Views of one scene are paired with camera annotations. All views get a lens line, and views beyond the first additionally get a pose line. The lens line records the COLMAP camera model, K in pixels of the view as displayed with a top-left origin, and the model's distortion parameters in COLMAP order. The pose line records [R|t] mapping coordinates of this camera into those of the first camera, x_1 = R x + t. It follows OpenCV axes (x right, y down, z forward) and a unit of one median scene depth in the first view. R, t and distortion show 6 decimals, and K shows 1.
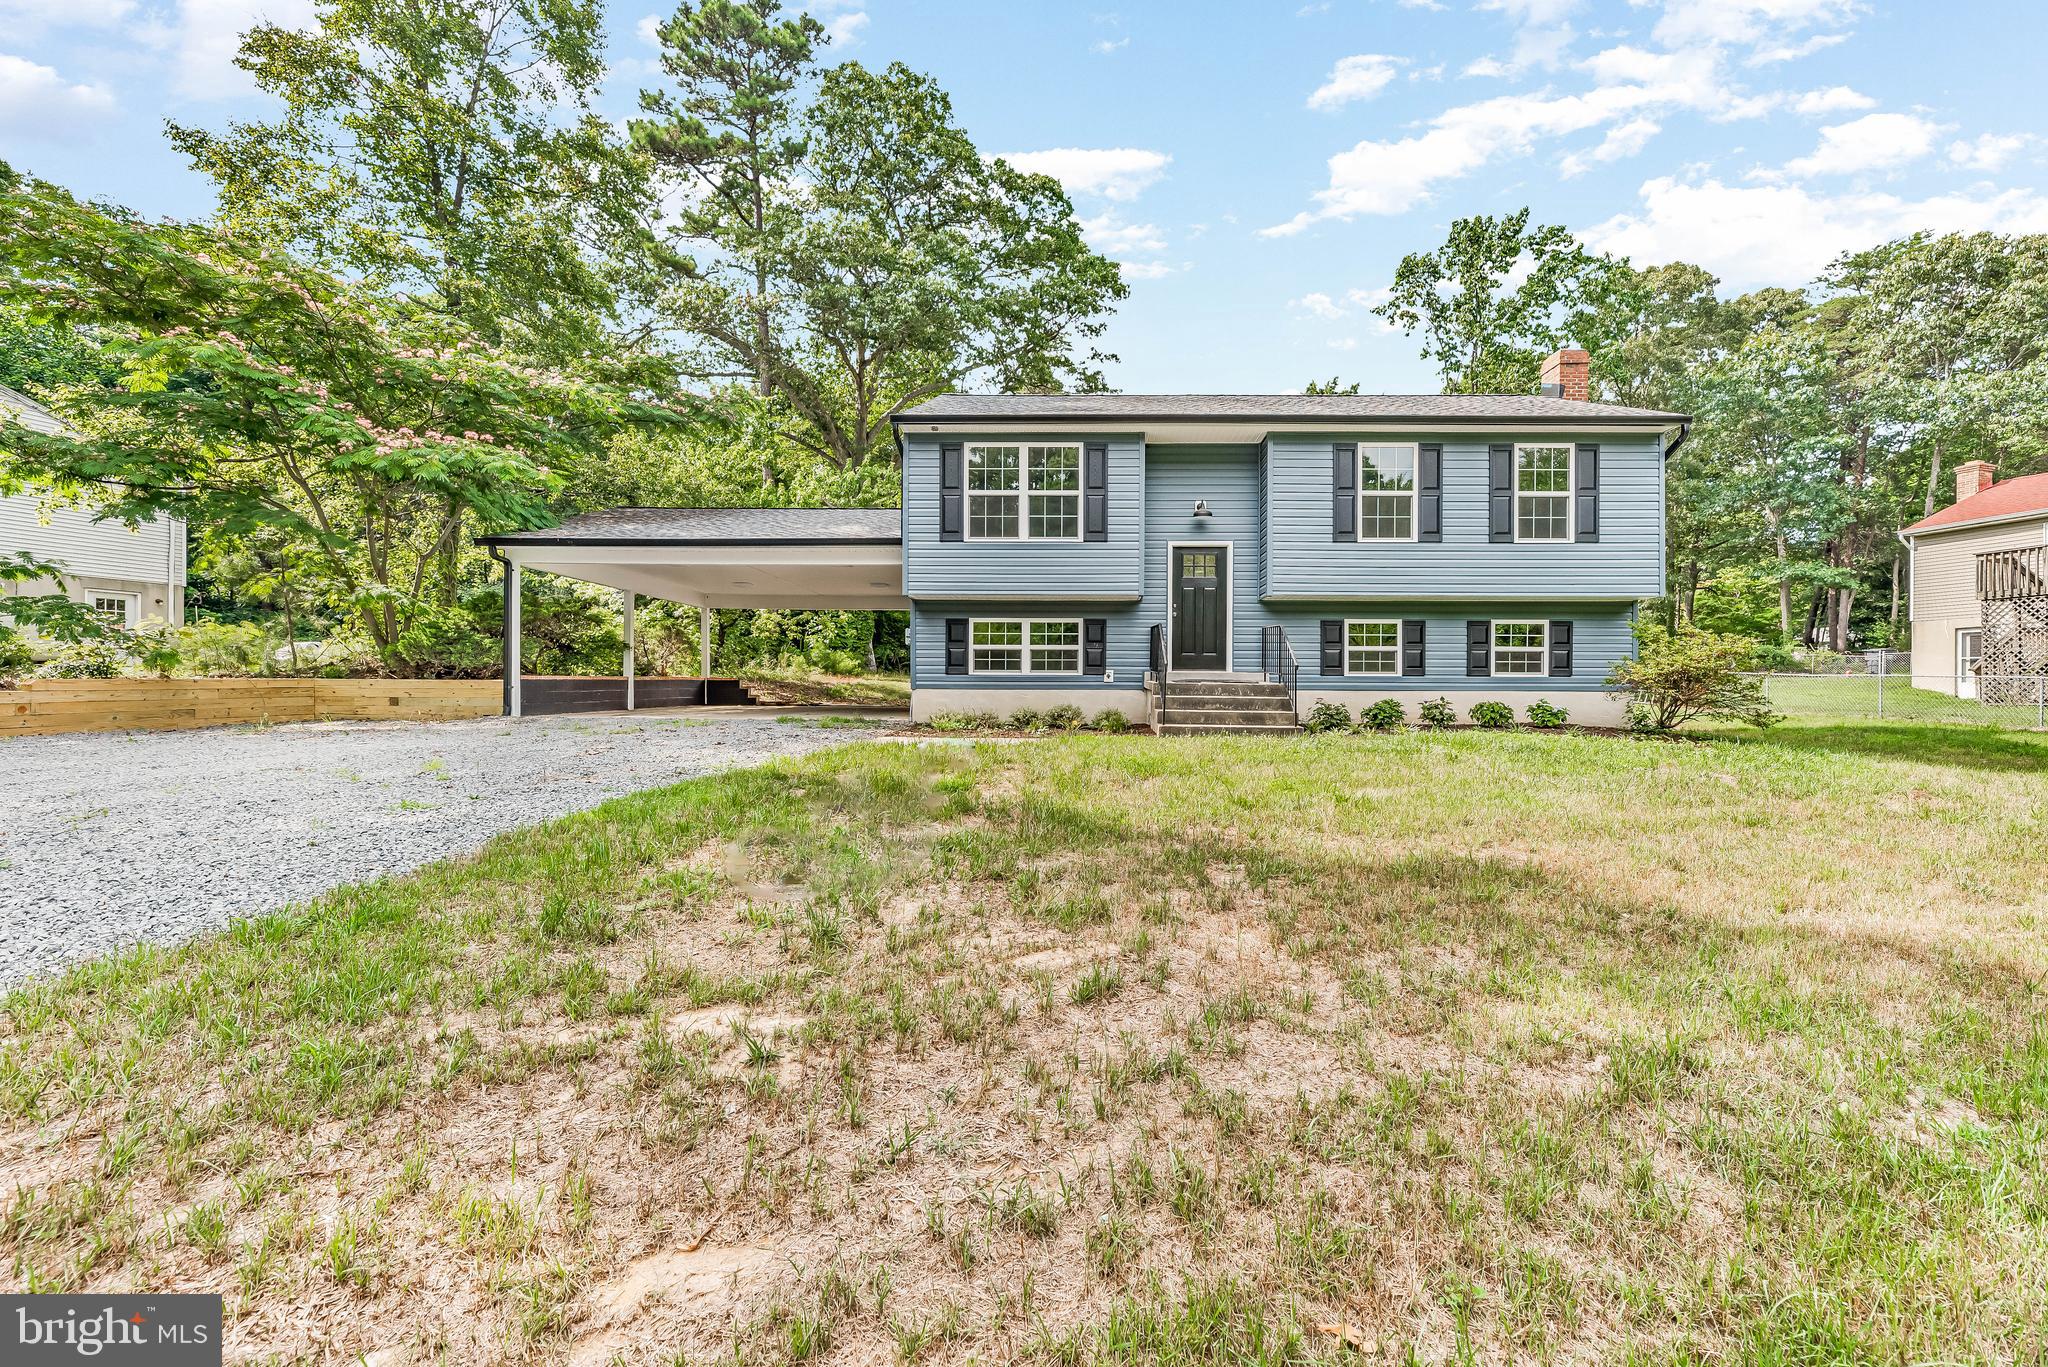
lens RADIAL K [[840.6, 0, 1043.0], [0, 840.6, 694.8], [0, 0, 1]] dist [-0.002660, 0.000209]
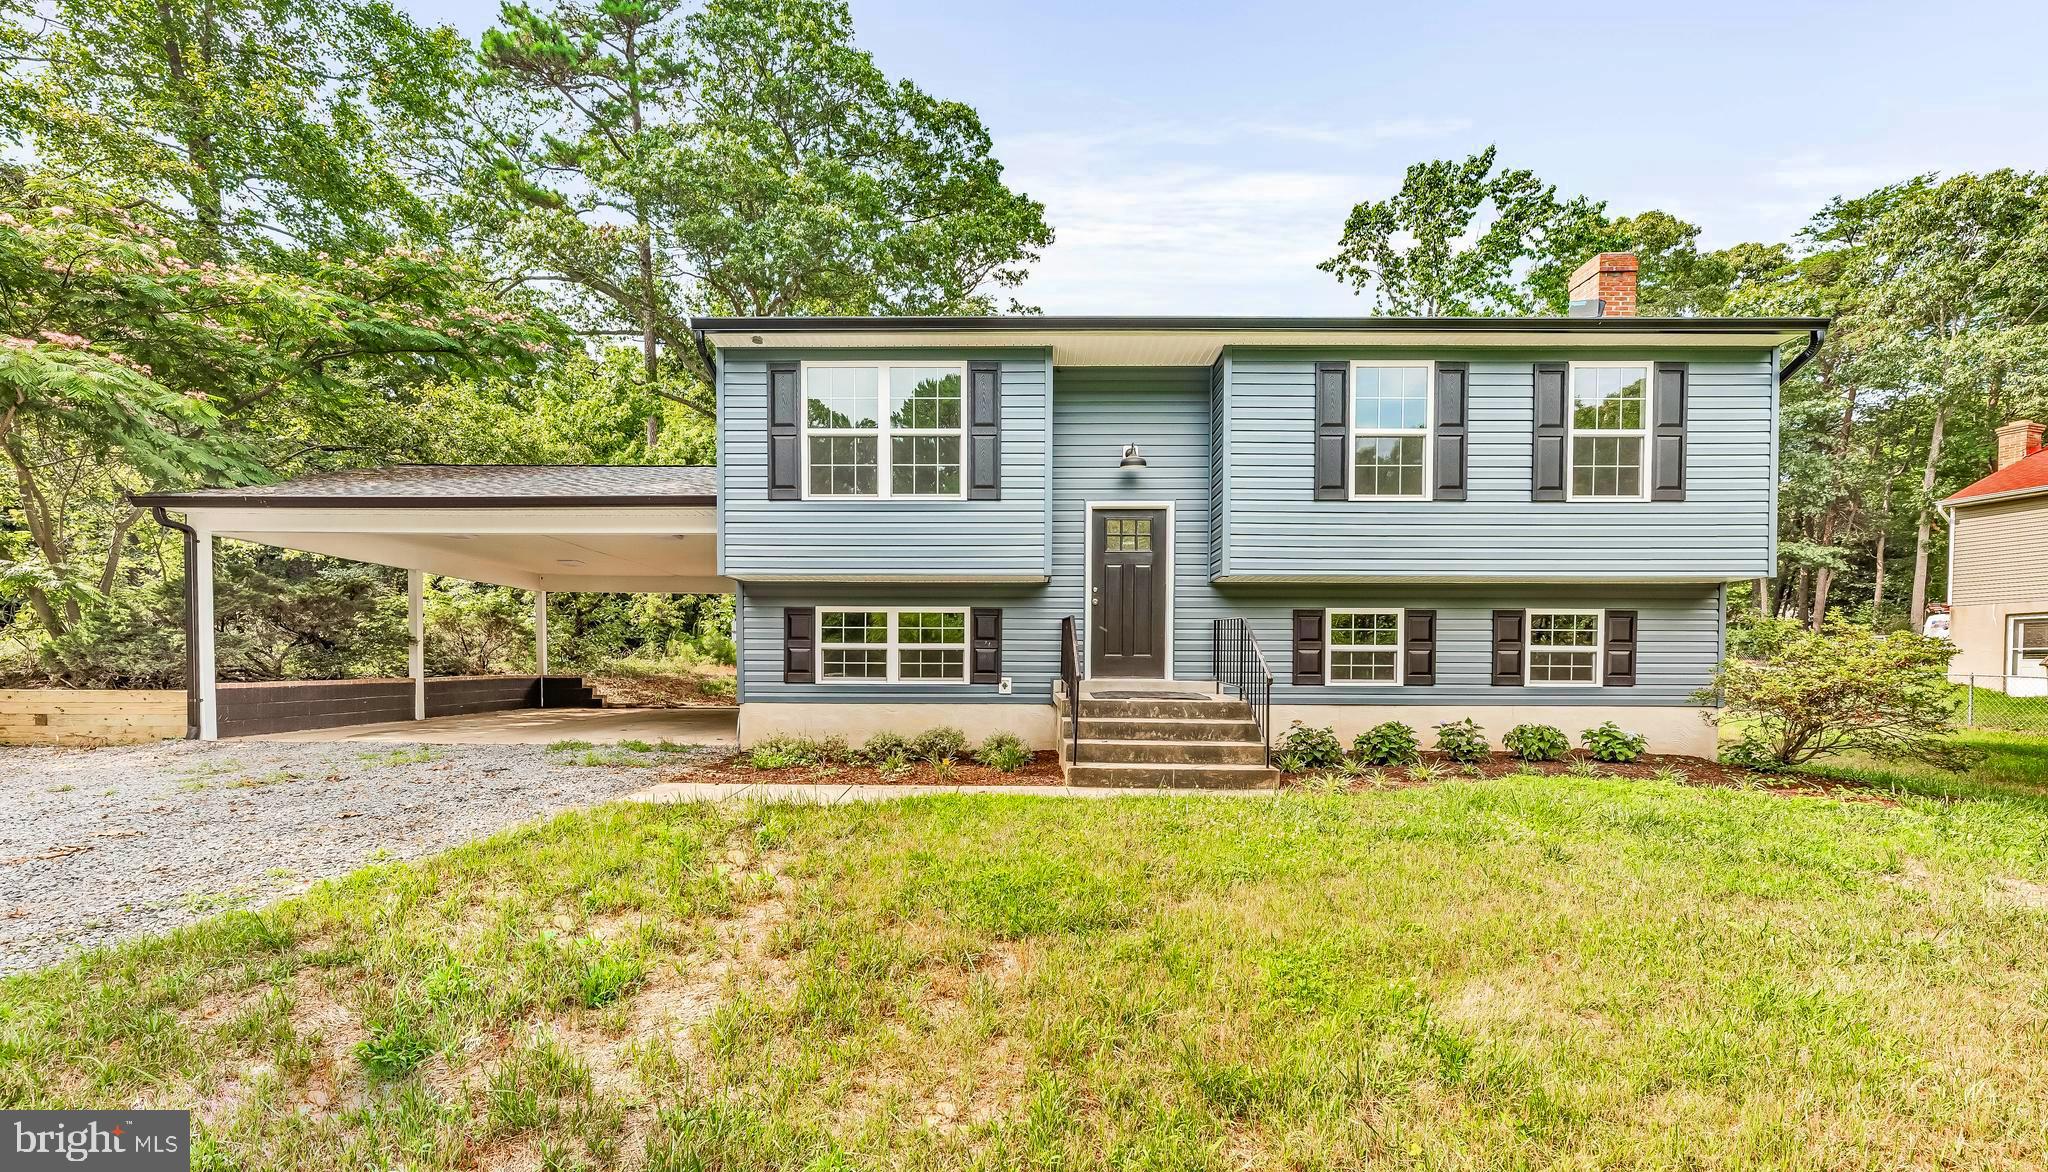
lens RADIAL K [[820.9, 0, 987.3], [0, 820.9, 691.5], [0, 0, 1]] dist [0.002543, -0.000932]
pose [[0.999952, -0.001561, 0.009630, 0.055222], [0.001353, 0.999765, 0.021639, -0.032382], [-0.009661, -0.021624, 0.999719, 0.279815]]
